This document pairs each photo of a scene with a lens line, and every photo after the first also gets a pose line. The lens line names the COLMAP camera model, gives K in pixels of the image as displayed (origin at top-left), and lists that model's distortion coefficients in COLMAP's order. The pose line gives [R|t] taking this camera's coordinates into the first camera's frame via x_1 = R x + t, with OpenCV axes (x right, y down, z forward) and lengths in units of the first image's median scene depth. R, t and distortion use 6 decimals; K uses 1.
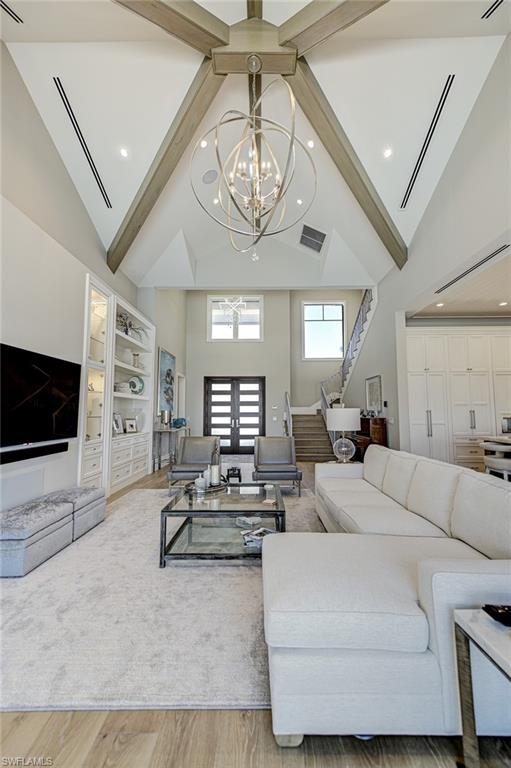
lens RADIAL K [[321.8, 0, 255.5], [0, 321.8, 384.0], [0, 0, 1]] dist [0.022616, -0.000247]
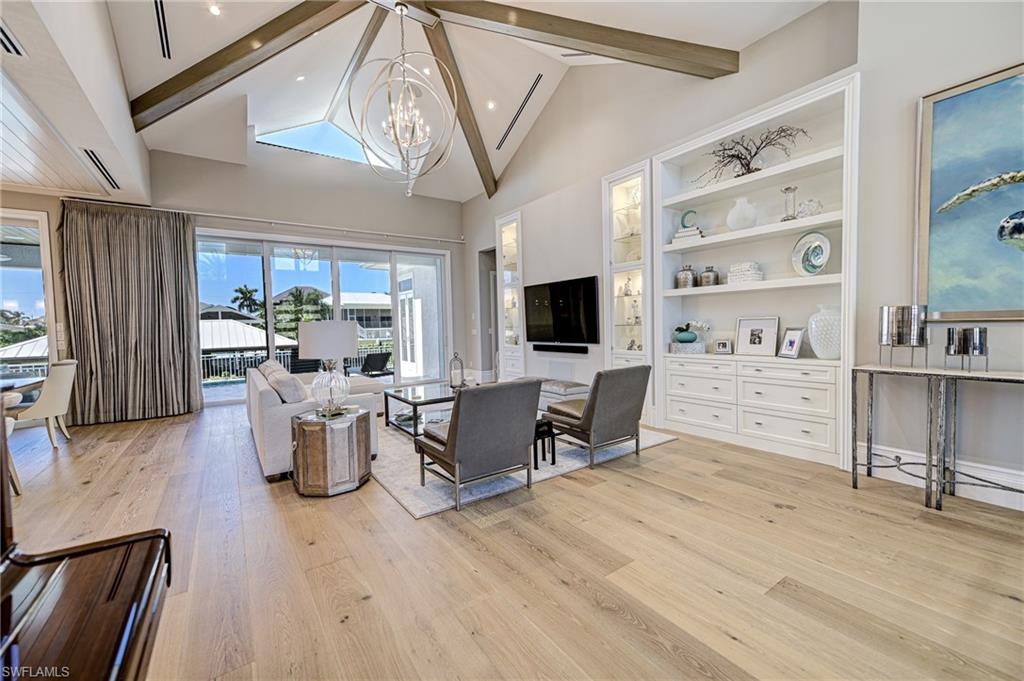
lens RADIAL K [[415.0, 0, 507.0], [0, 415.0, 337.5], [0, 0, 1]] dist [0.020912, -0.000467]
pose [[-0.818438, 0.046040, -0.572747, 0.251465], [0.082095, 0.995928, -0.037254, 0.087767], [0.568700, -0.077510, -0.818885, 1.013125]]
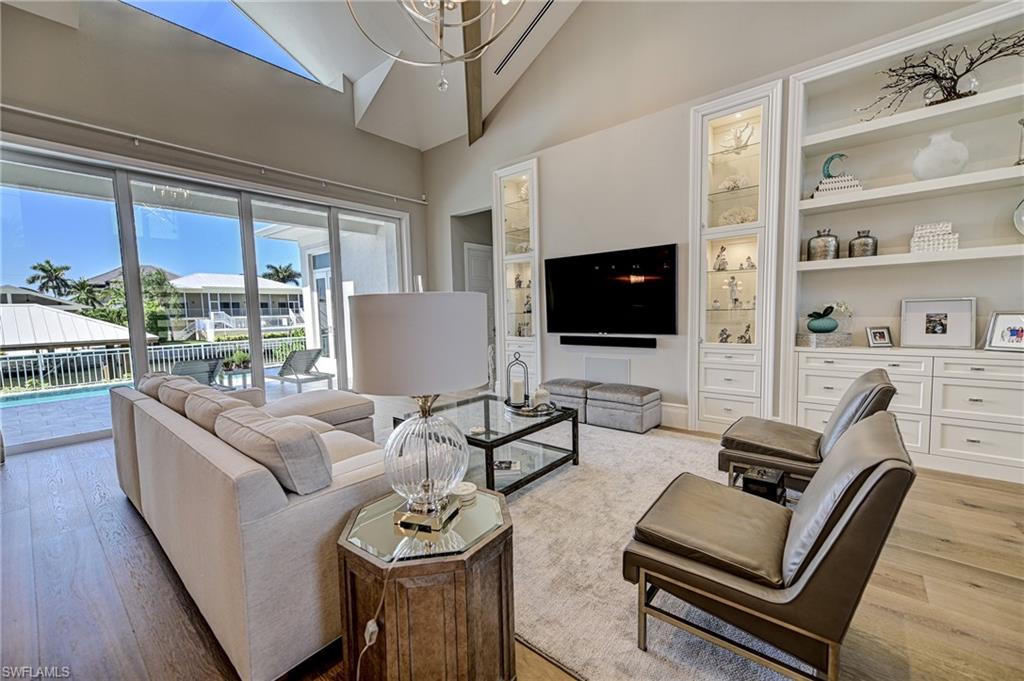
lens RADIAL K [[415.0, 0, 507.0], [0, 415.0, 337.5], [0, 0, 1]] dist [0.020912, -0.000467]
pose [[-0.640765, 0.076040, -0.763962, 0.268464], [0.098142, 0.995032, 0.016724, 0.057920], [0.761438, -0.064260, -0.645044, 0.698793]]
